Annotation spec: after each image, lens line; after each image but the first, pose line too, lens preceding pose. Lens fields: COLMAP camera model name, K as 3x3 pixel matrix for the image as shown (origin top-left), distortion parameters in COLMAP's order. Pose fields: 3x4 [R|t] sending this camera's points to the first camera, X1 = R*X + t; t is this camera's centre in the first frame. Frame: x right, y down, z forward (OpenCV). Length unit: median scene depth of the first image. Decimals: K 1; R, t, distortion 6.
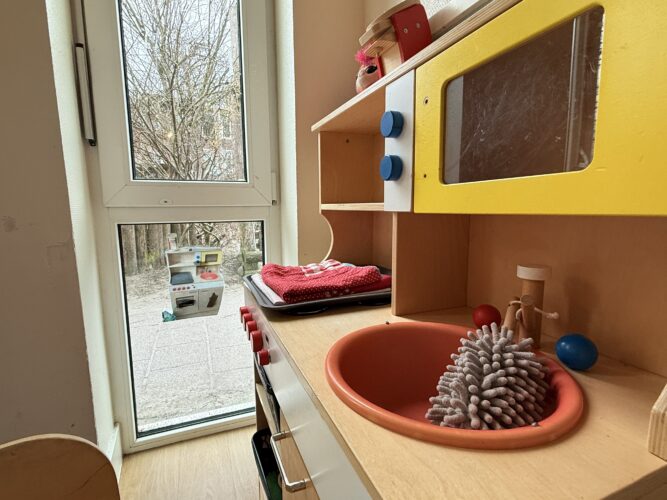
lens RADIAL K [[335.1, 0, 333.5], [0, 335.1, 250.0], [0, 0, 1]] dist [-0.000276, -0.000157]
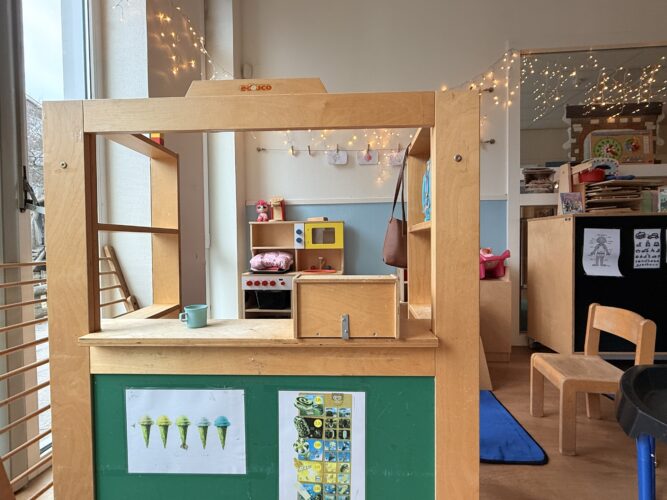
lens RADIAL K [[335.1, 0, 333.5], [0, 335.1, 250.0], [0, 0, 1]] dist [-0.000276, -0.000157]
pose [[0.472673, -0.020412, 0.881002, -3.121685], [0.116686, 0.992379, -0.039611, 0.126698], [-0.873479, 0.121523, 0.471452, -1.417265]]
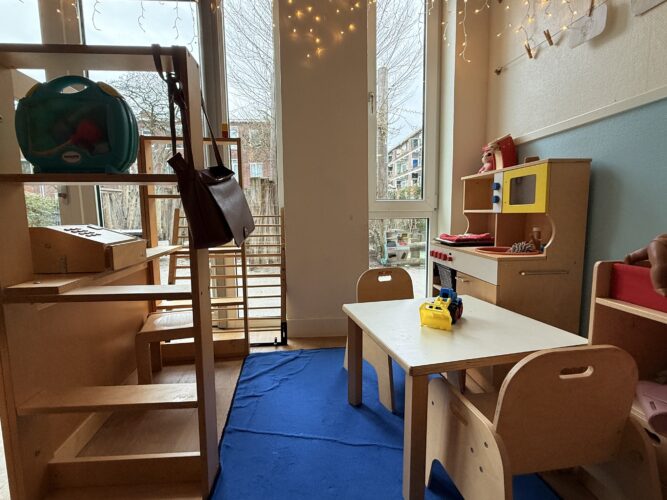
lens RADIAL K [[335.1, 0, 333.5], [0, 335.1, 250.0], [0, 0, 1]] dist [-0.000276, -0.000157]
pose [[0.954177, 0.031284, -0.297601, -0.269489], [-0.035385, 0.999338, -0.008401, 0.258059], [0.297142, 0.018547, 0.954653, -2.000268]]
